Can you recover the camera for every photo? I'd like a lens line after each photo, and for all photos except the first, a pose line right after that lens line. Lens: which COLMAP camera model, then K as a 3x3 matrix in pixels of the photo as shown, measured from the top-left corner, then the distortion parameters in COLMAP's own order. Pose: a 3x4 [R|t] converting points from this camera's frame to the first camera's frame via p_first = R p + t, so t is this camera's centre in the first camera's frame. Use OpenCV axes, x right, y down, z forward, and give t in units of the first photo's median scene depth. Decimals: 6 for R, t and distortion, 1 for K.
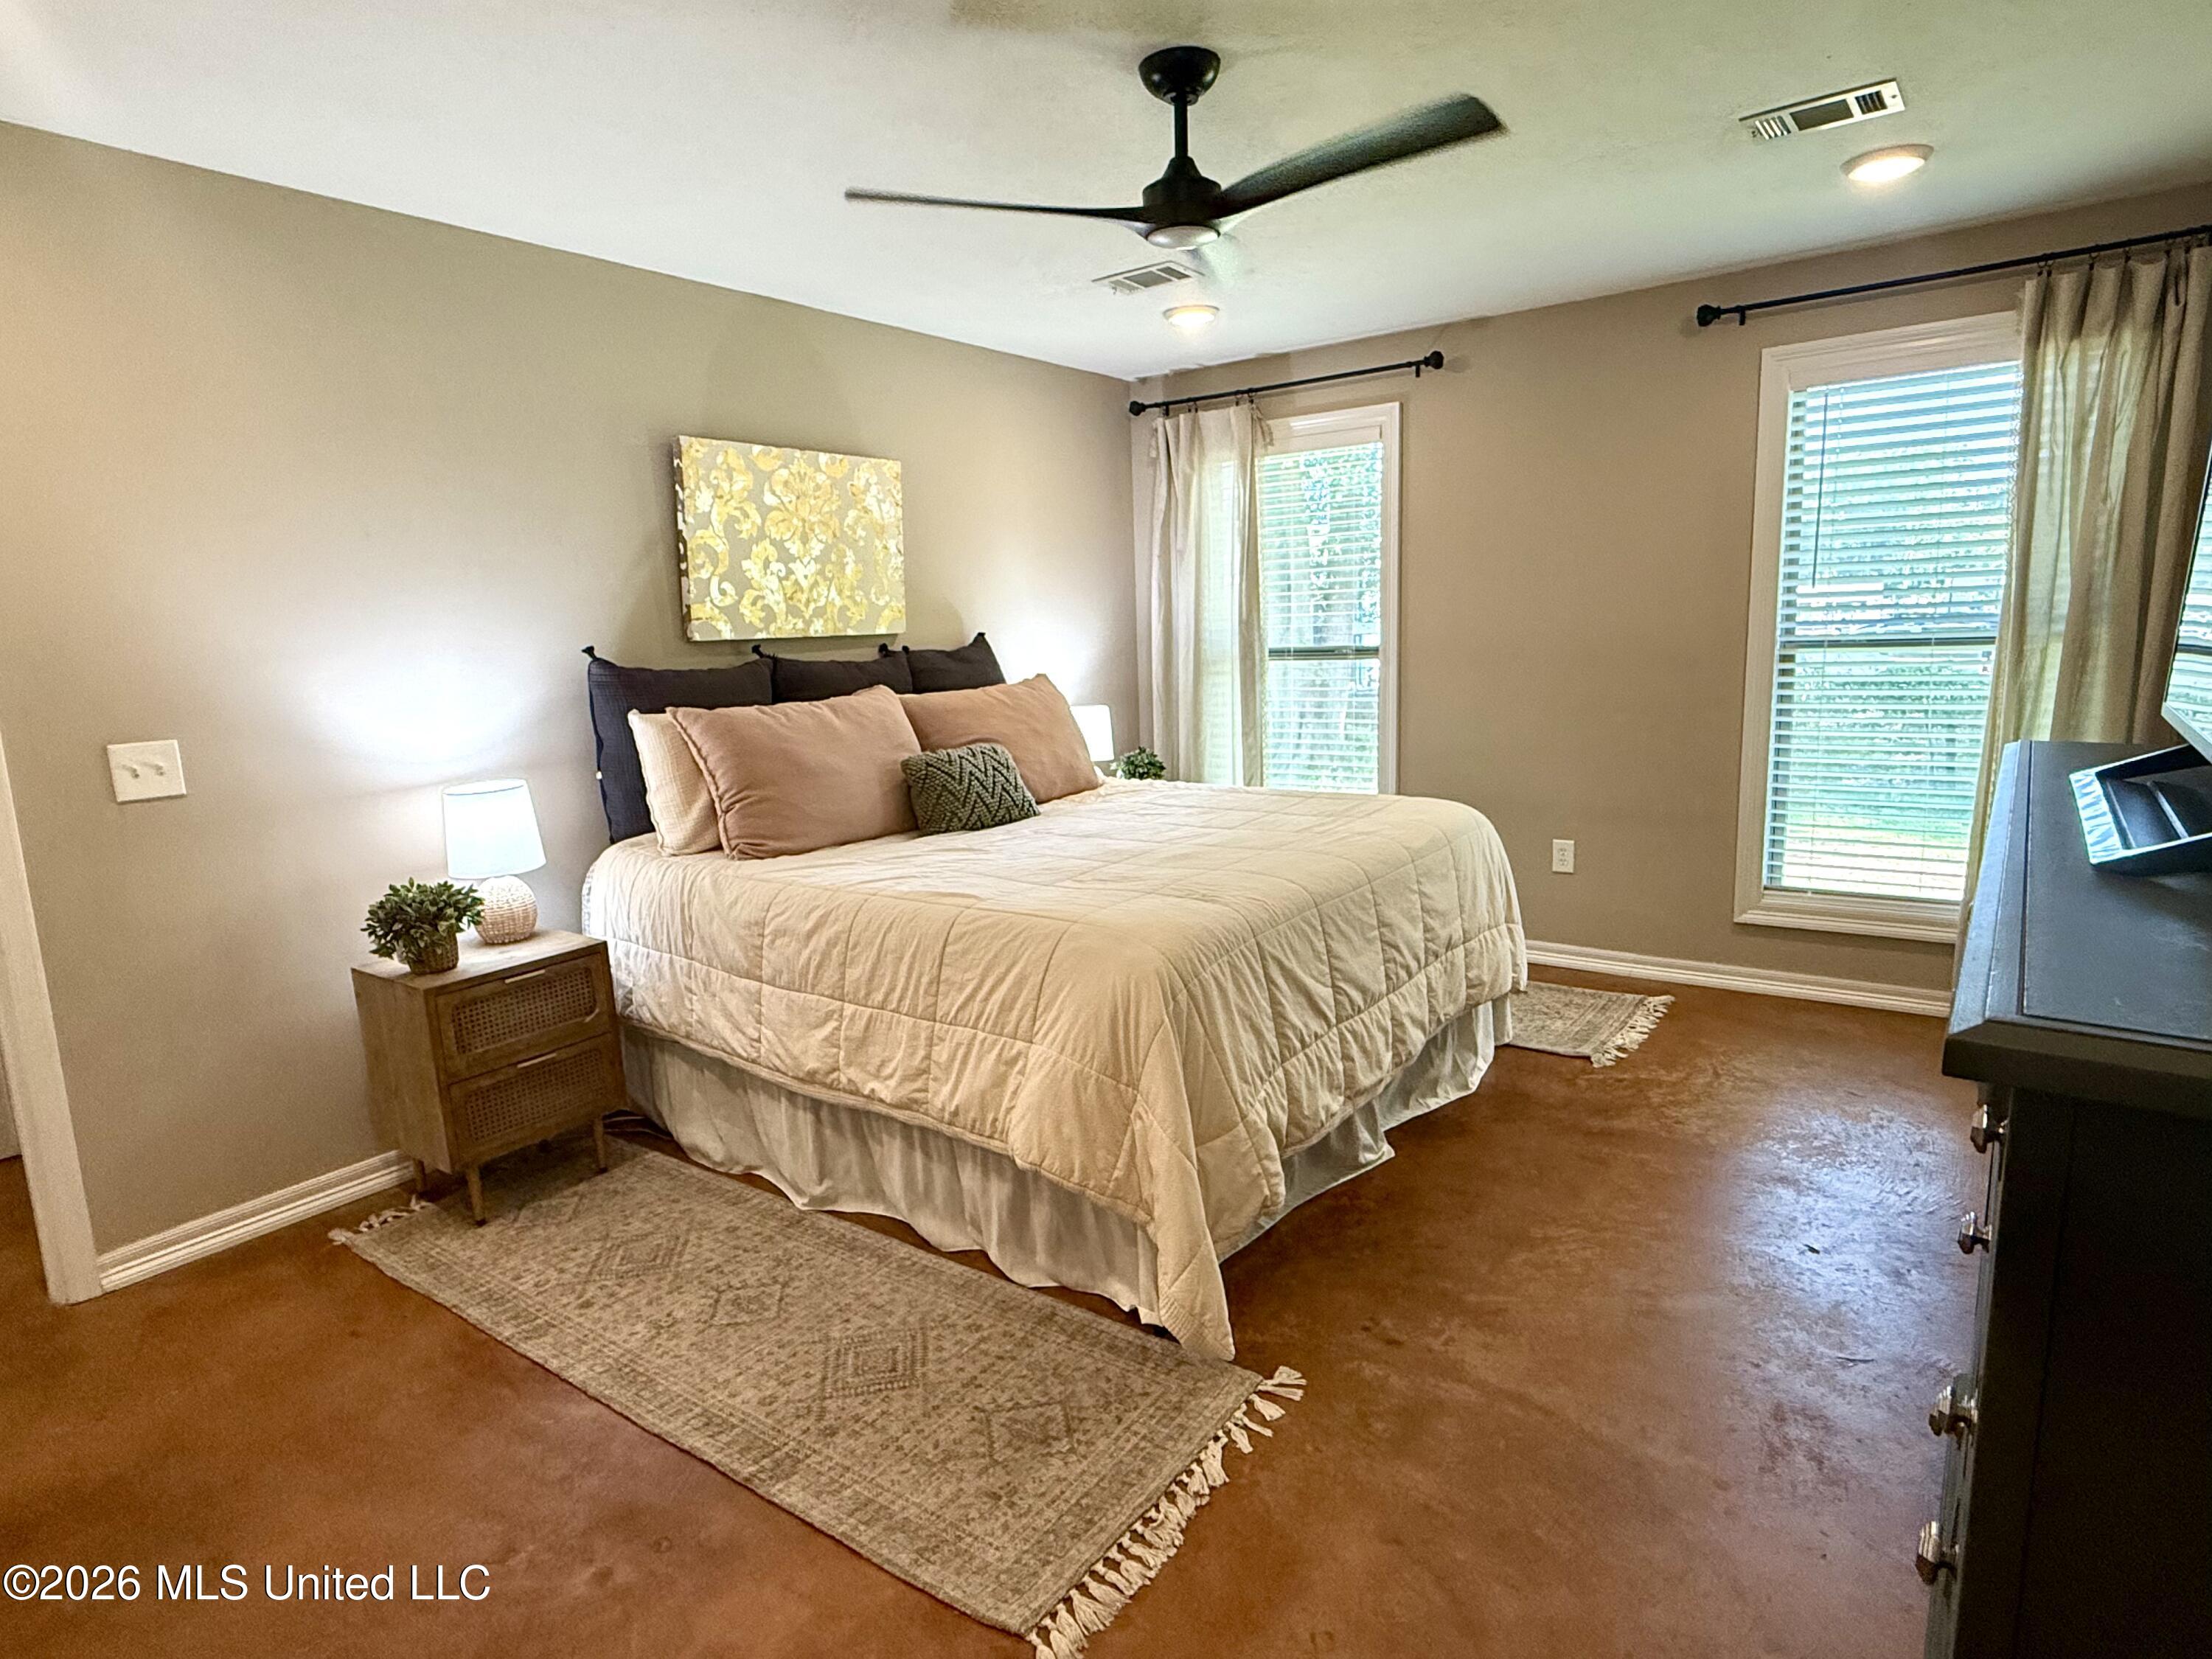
lens RADIAL K [[1248.2, 0, 1099.0], [0, 1248.2, 835.7], [0, 0, 1]] dist [0.001021, -0.001571]
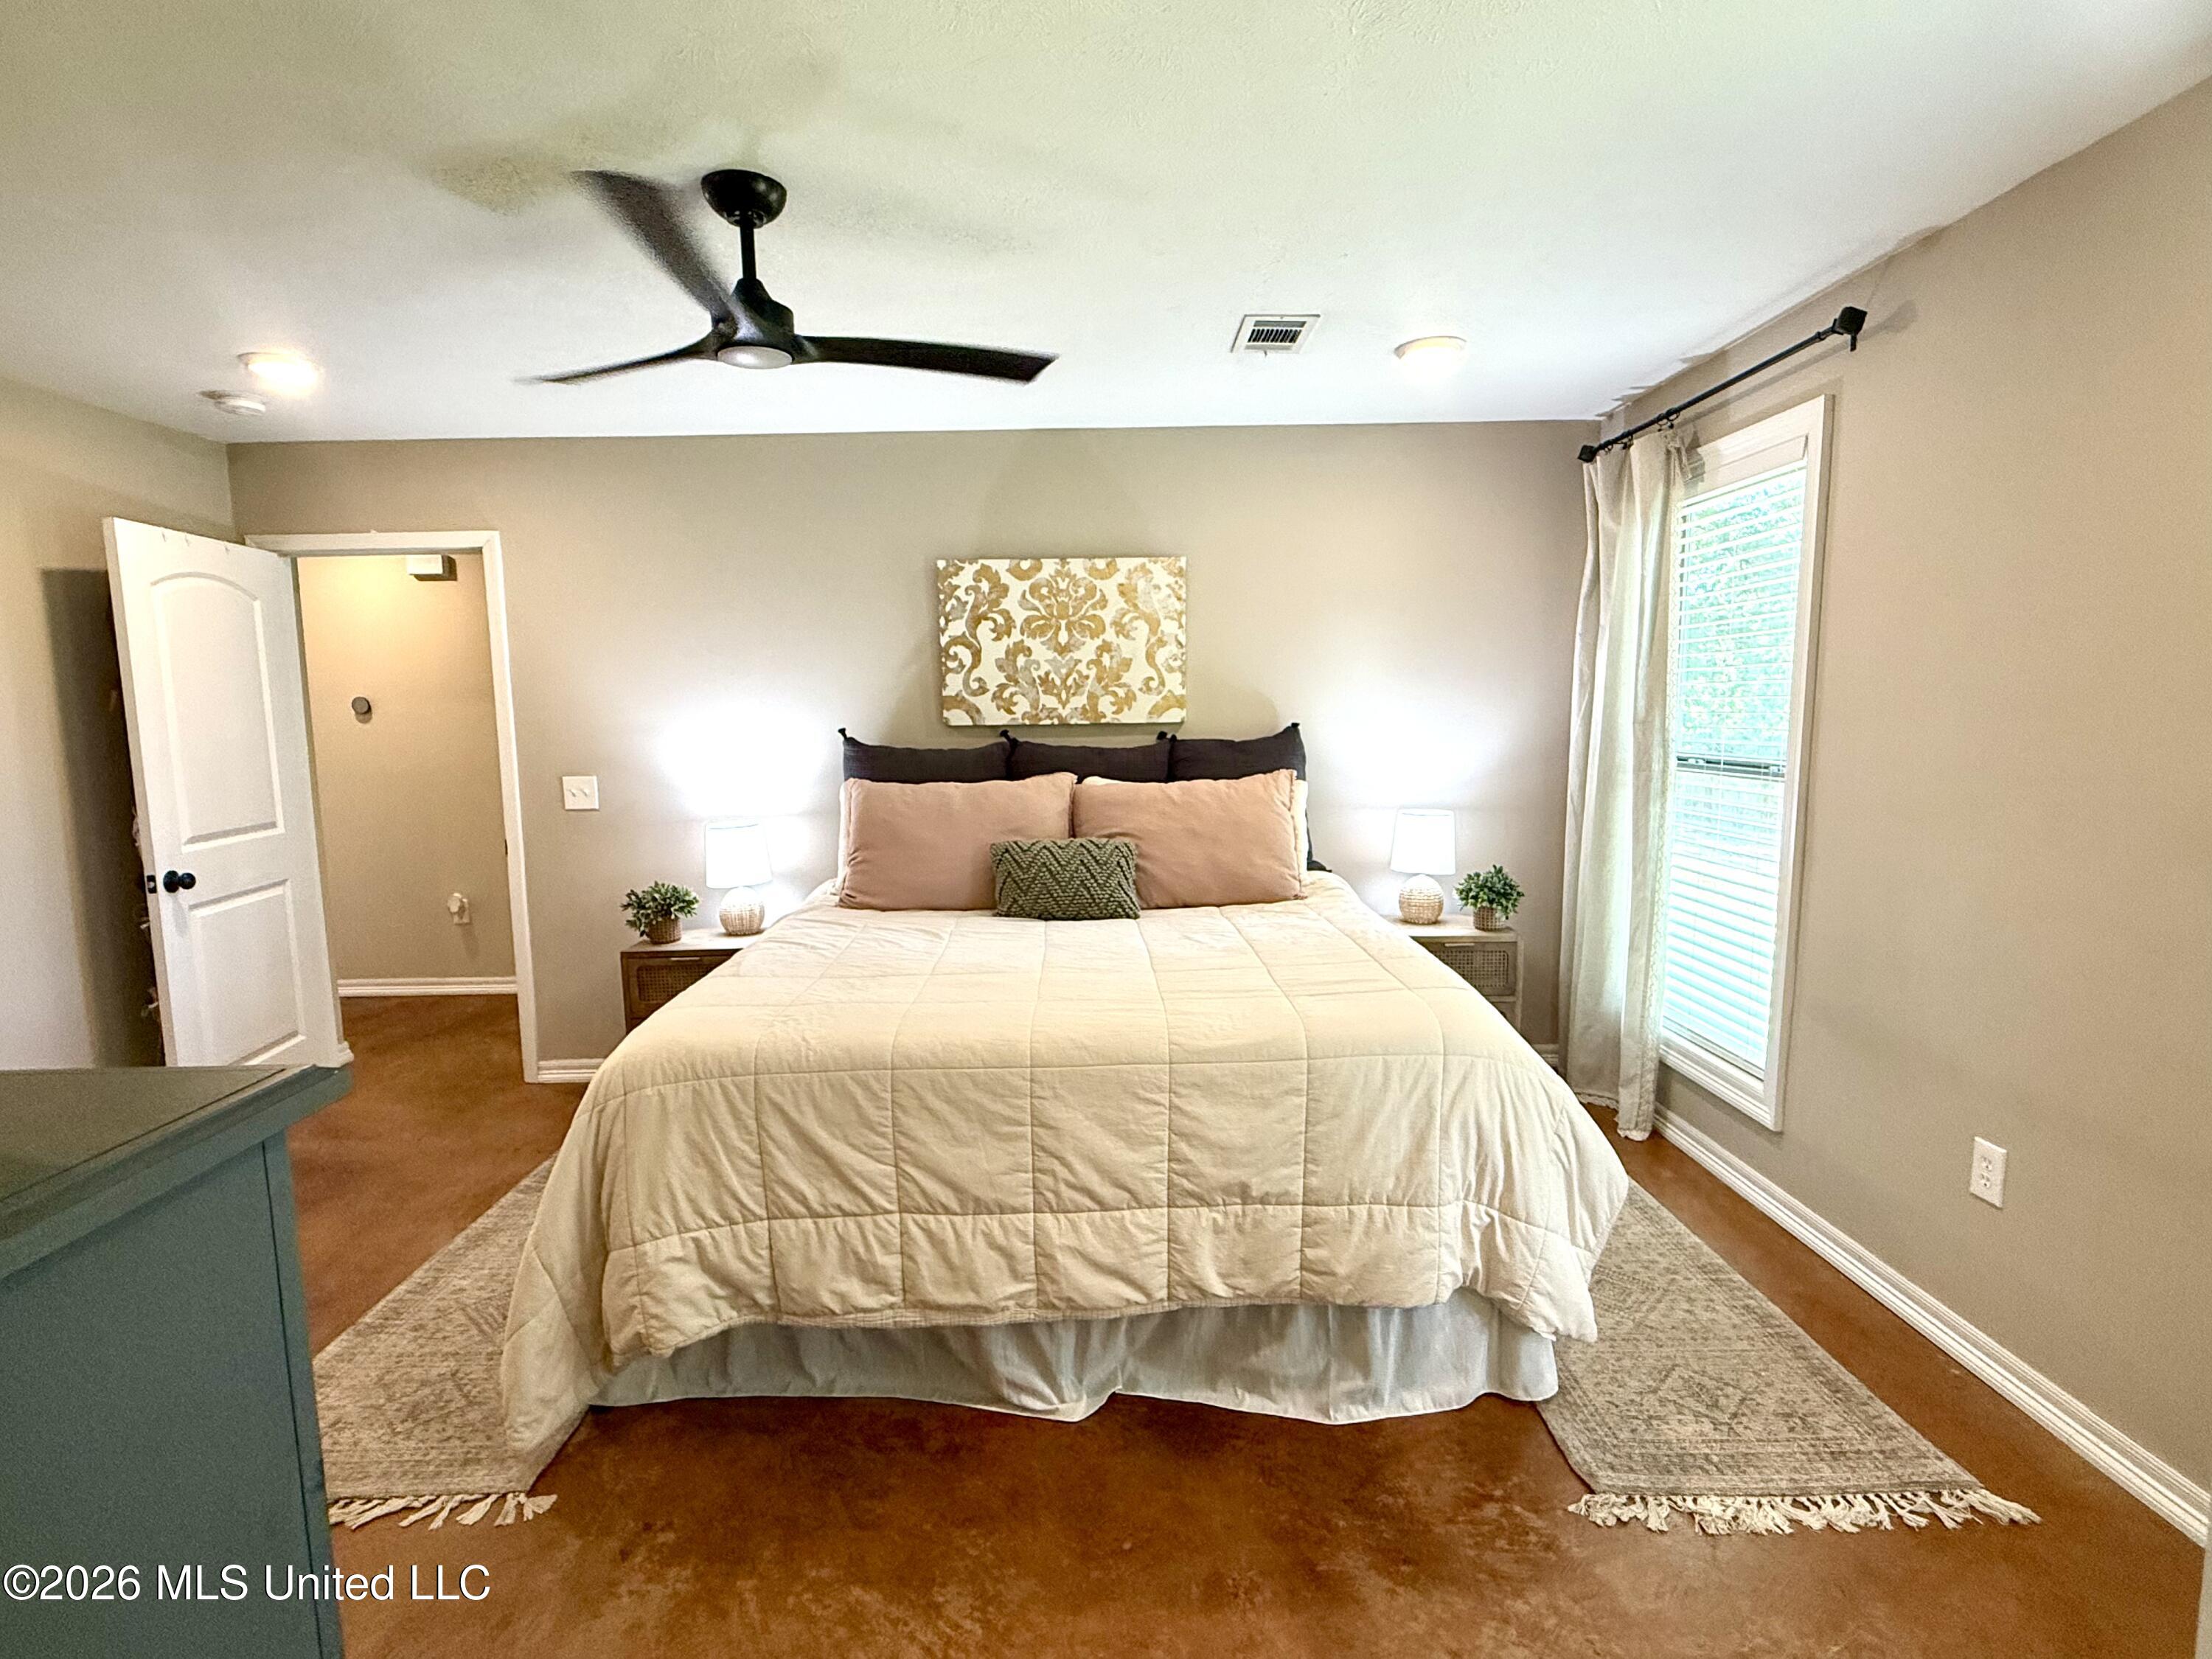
lens RADIAL K [[1110.7, 0, 1092.8], [0, 1110.7, 830.2], [0, 0, 1]] dist [0.001080, 0.000219]
pose [[0.585319, 0.118680, -0.802071, 0.709108], [-0.140931, 0.989063, 0.043504, -0.134217], [0.798462, 0.087573, 0.595643, 0.523191]]
